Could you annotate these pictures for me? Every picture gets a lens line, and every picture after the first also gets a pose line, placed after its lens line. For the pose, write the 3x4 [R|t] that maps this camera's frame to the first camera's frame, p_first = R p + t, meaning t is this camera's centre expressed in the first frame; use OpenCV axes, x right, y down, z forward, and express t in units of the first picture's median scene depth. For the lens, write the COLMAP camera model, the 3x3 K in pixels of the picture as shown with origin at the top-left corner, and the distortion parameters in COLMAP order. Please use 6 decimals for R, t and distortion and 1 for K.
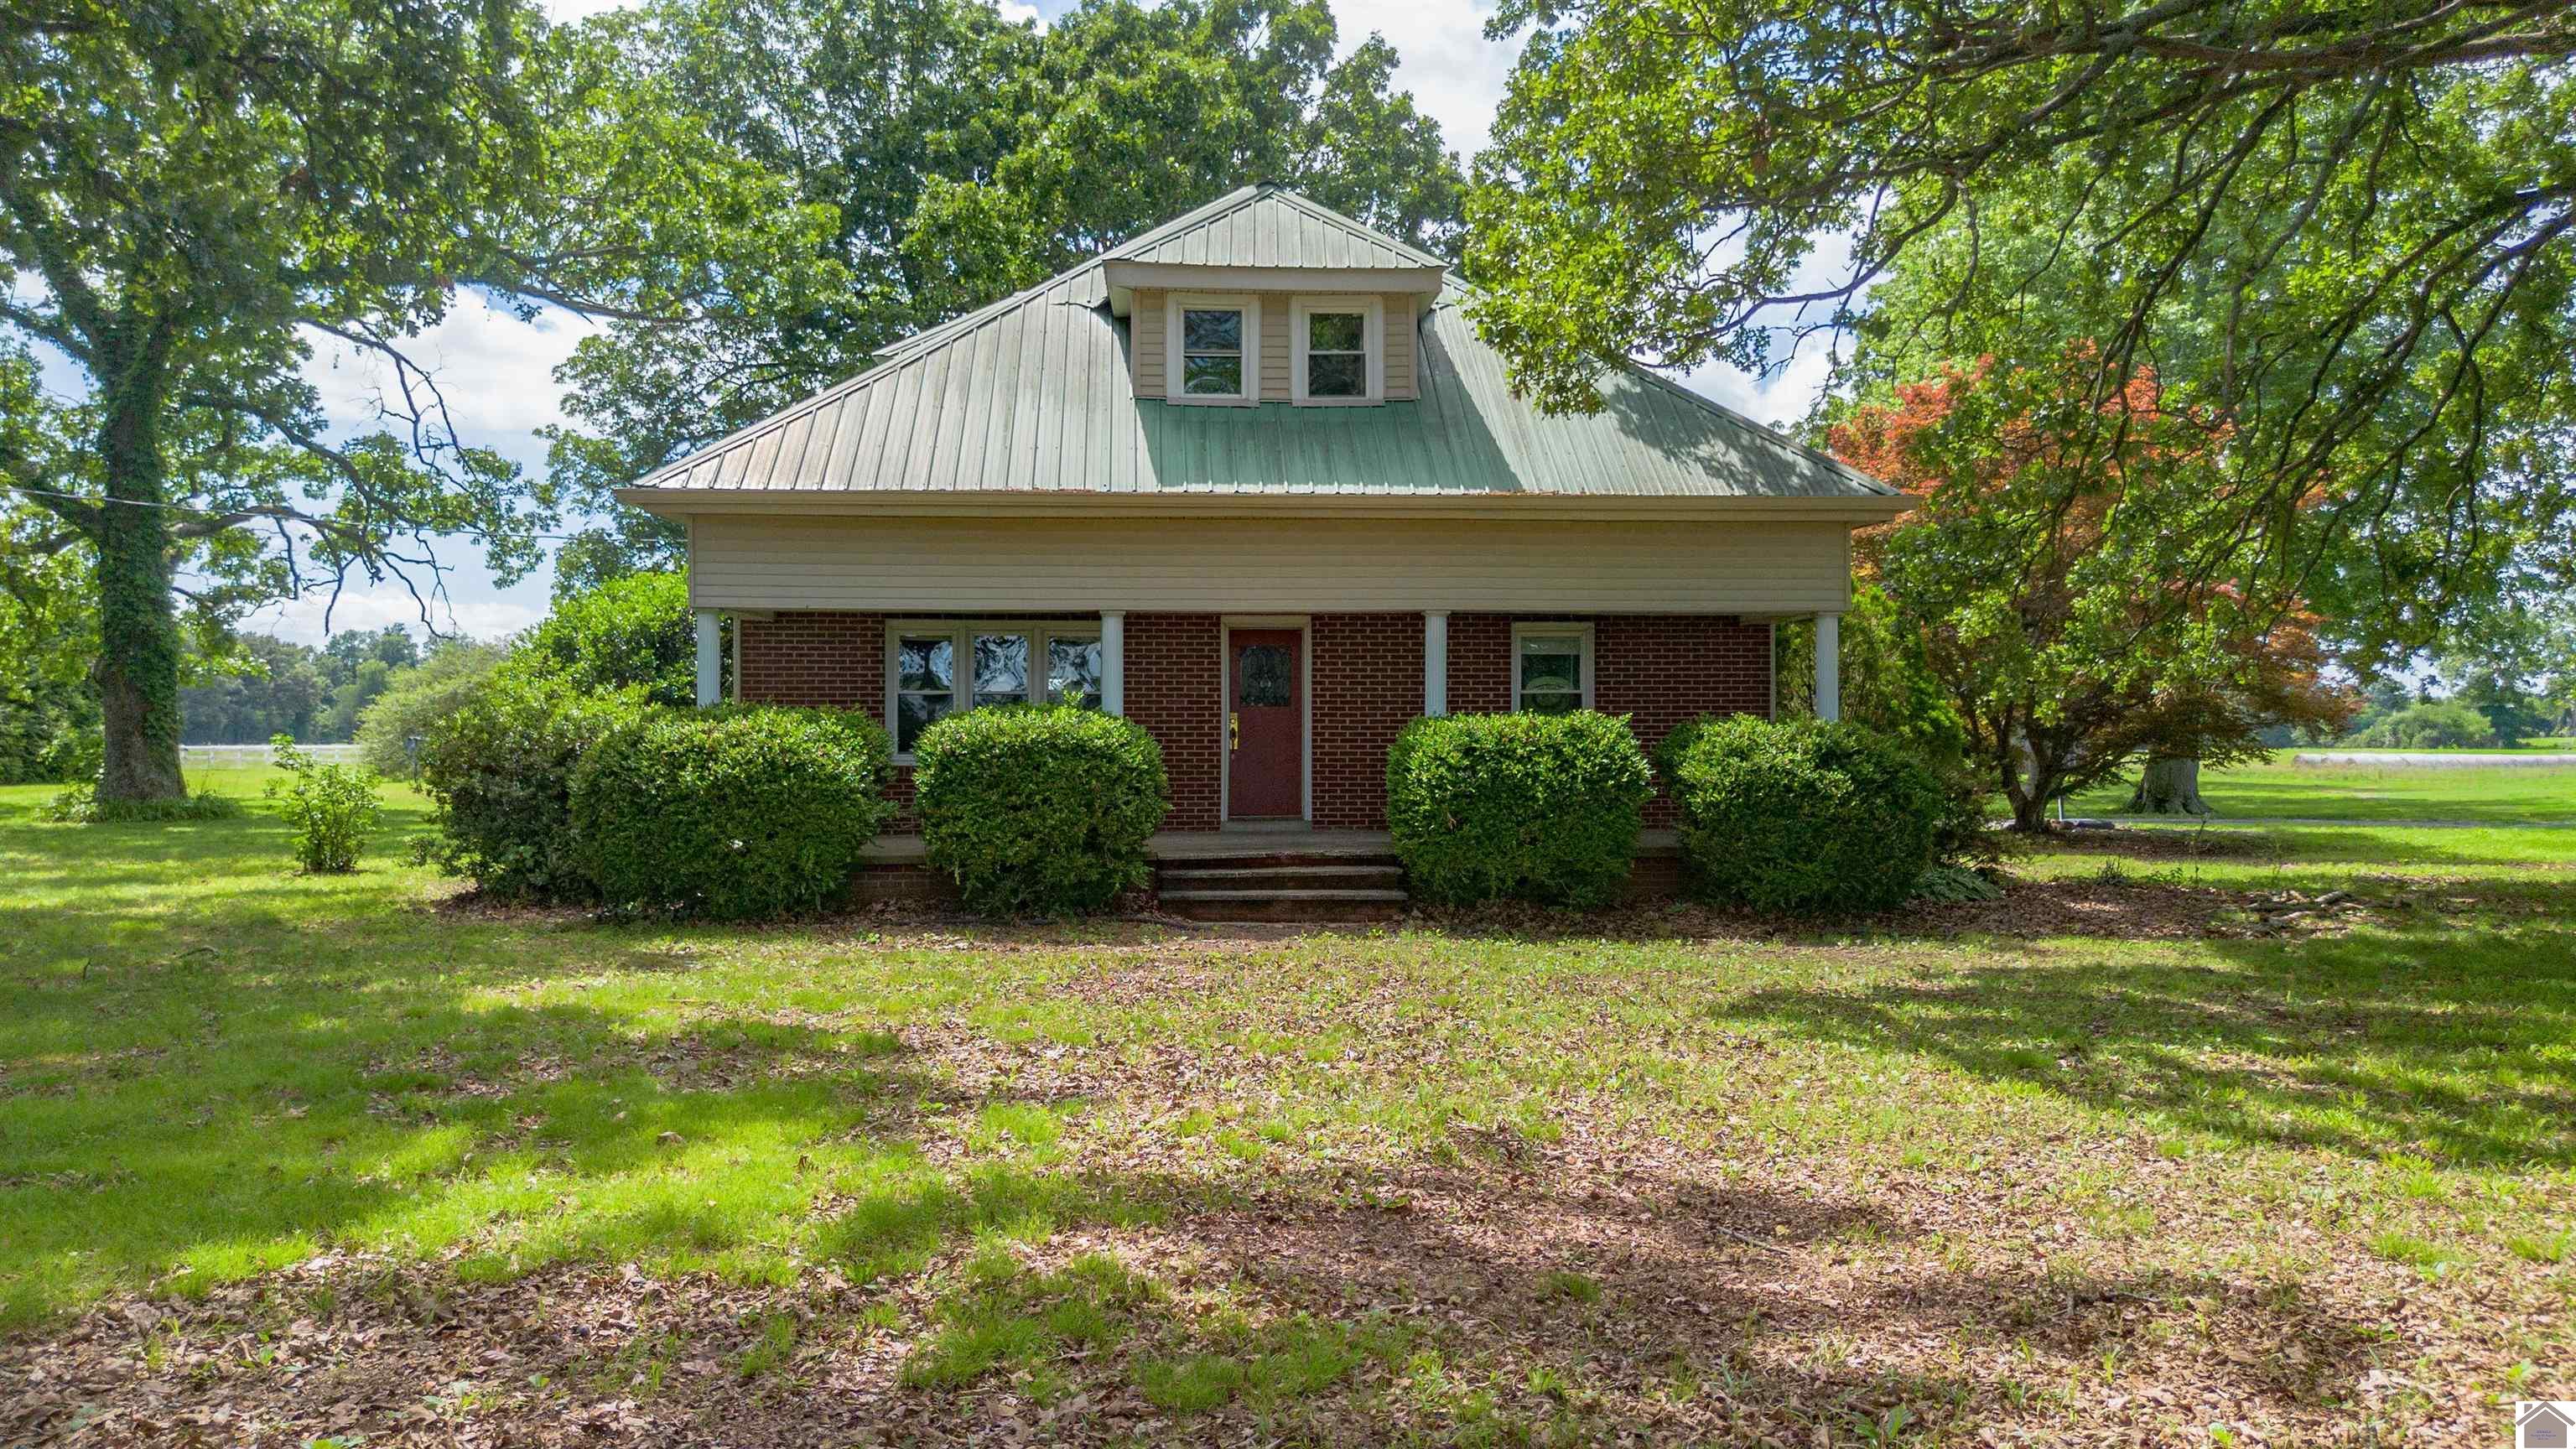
lens RADIAL K [[1906.9, 0, 1288.0], [0, 1906.9, 724.5], [0, 0, 1]] dist [0.049550, -0.047828]
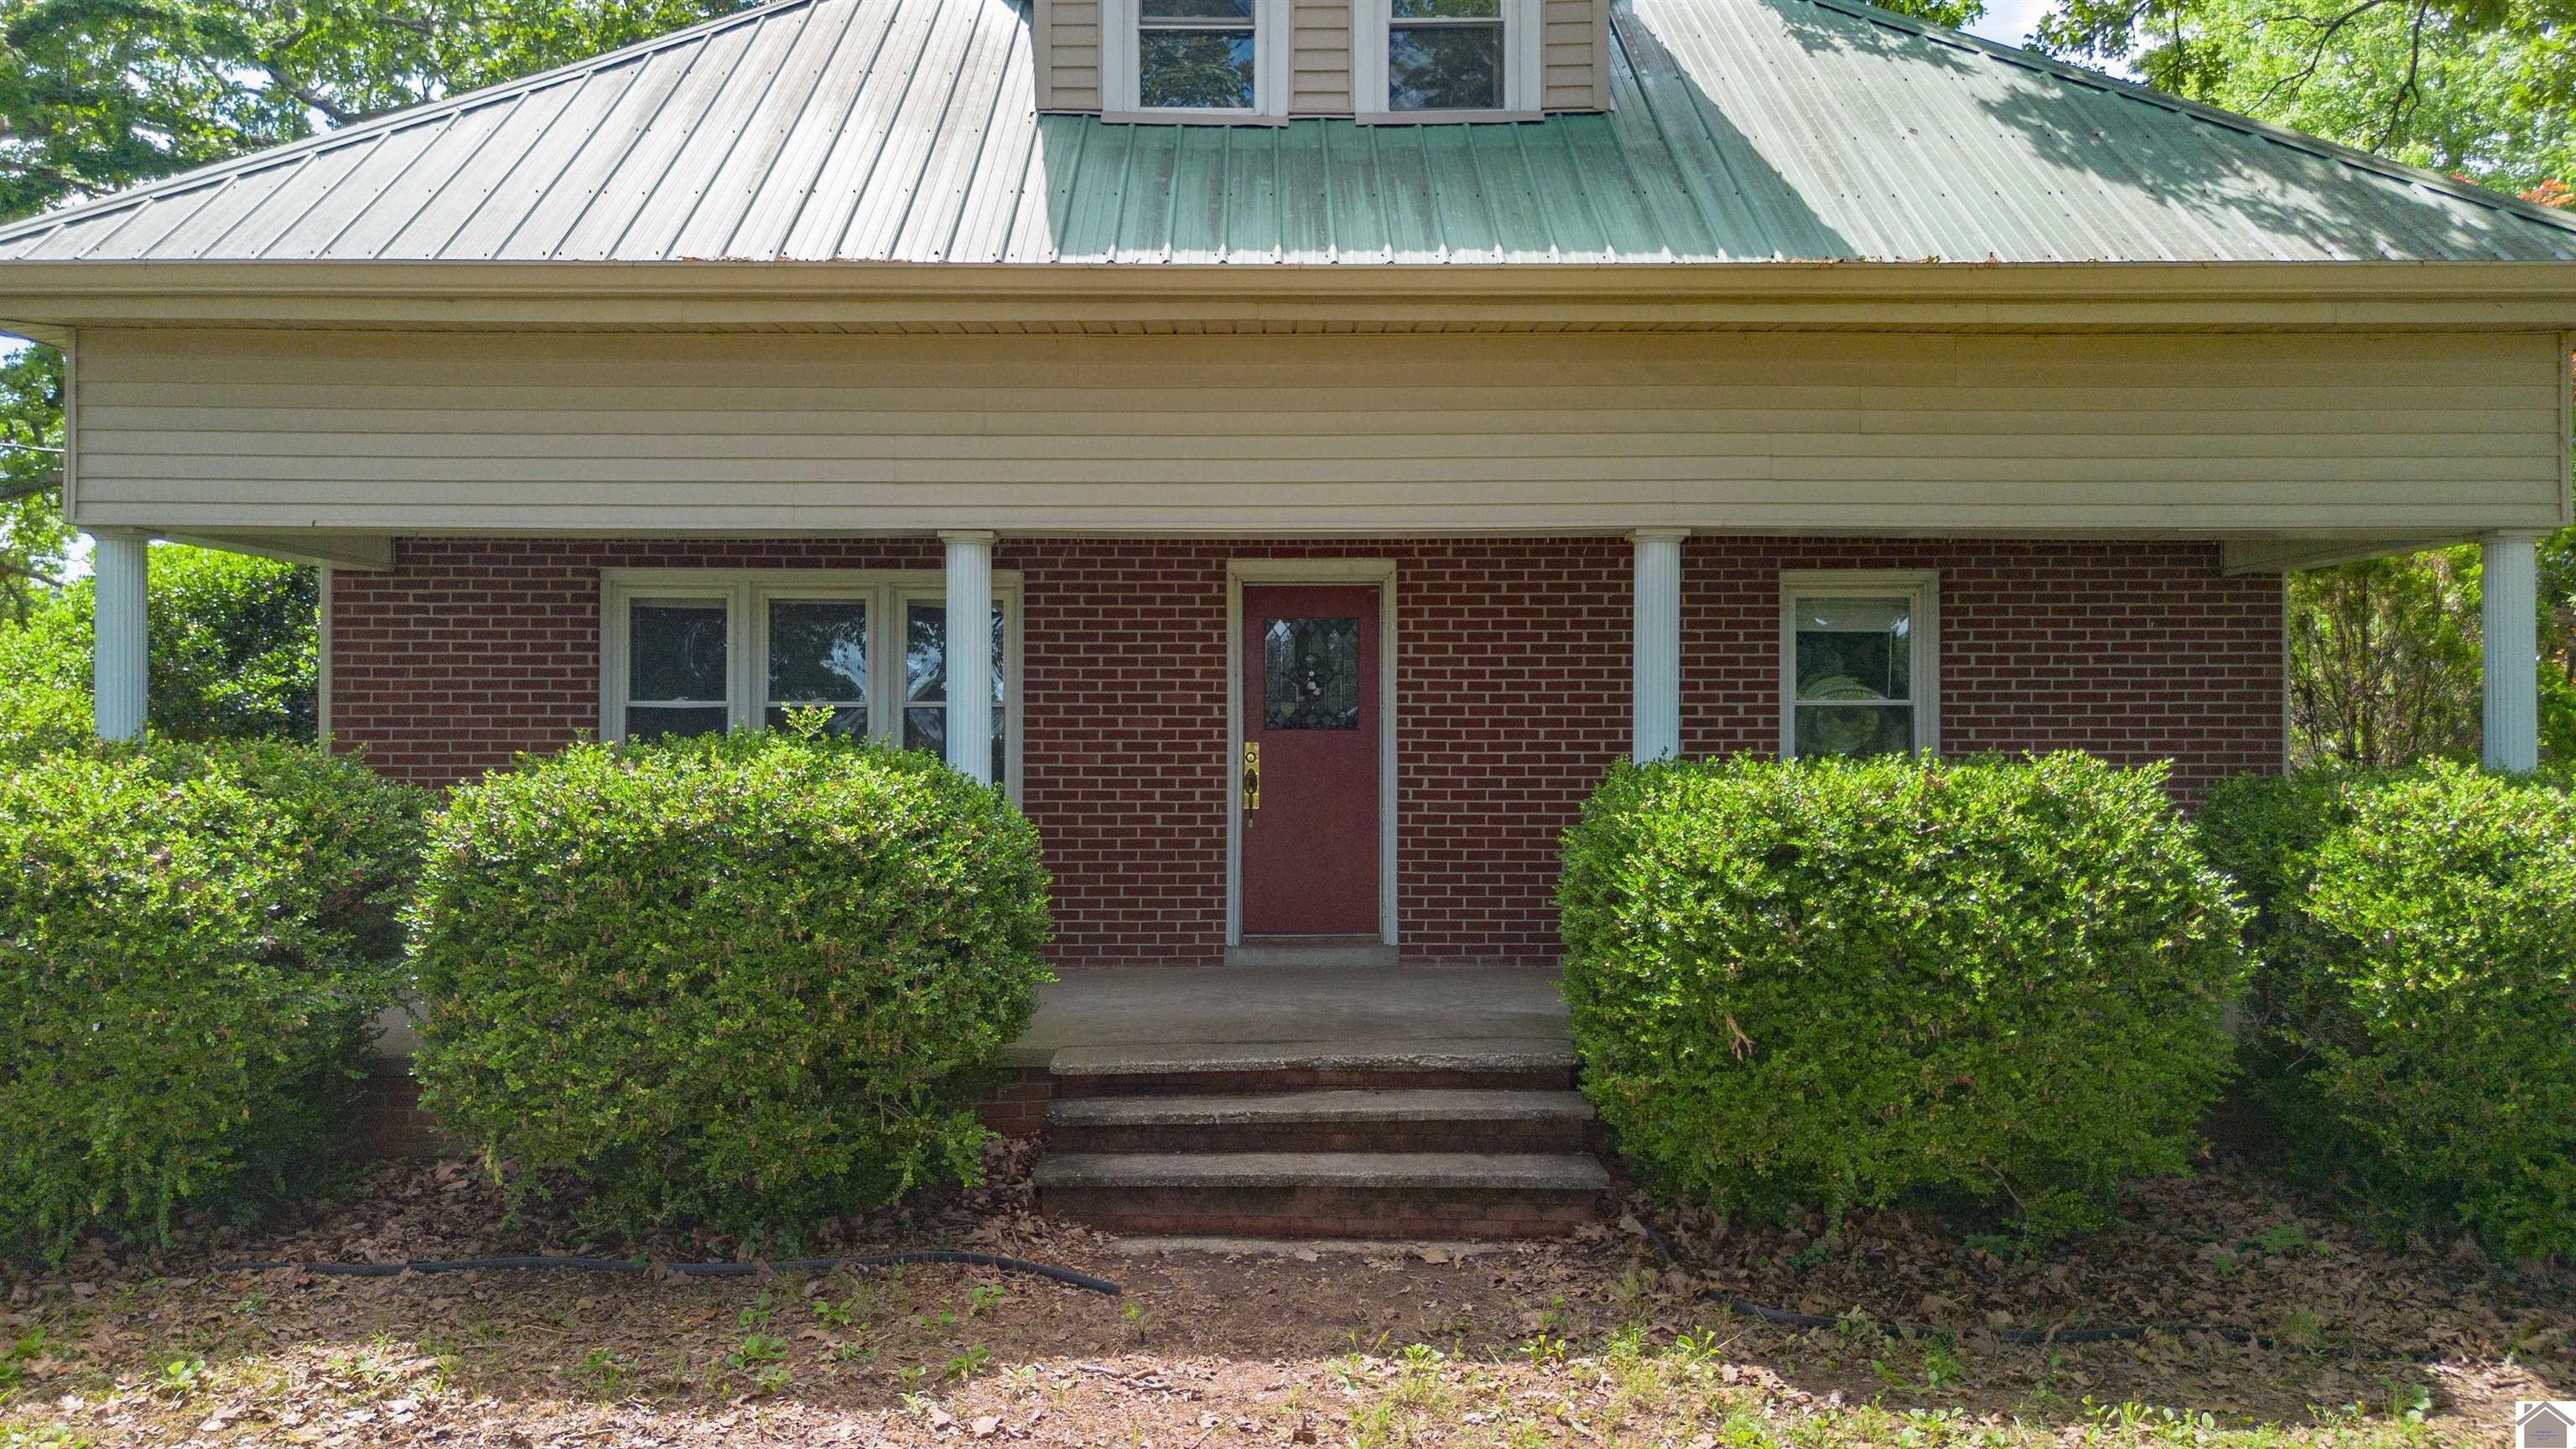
lens RADIAL K [[1906.9, 0, 1288.0], [0, 1906.9, 724.5], [0, 0, 1]] dist [0.049550, -0.047828]
pose [[0.998367, 0.001305, -0.057113, 0.014488], [-0.001423, 0.999997, -0.002033, -0.011294], [0.057110, 0.002111, 0.998366, 0.544830]]
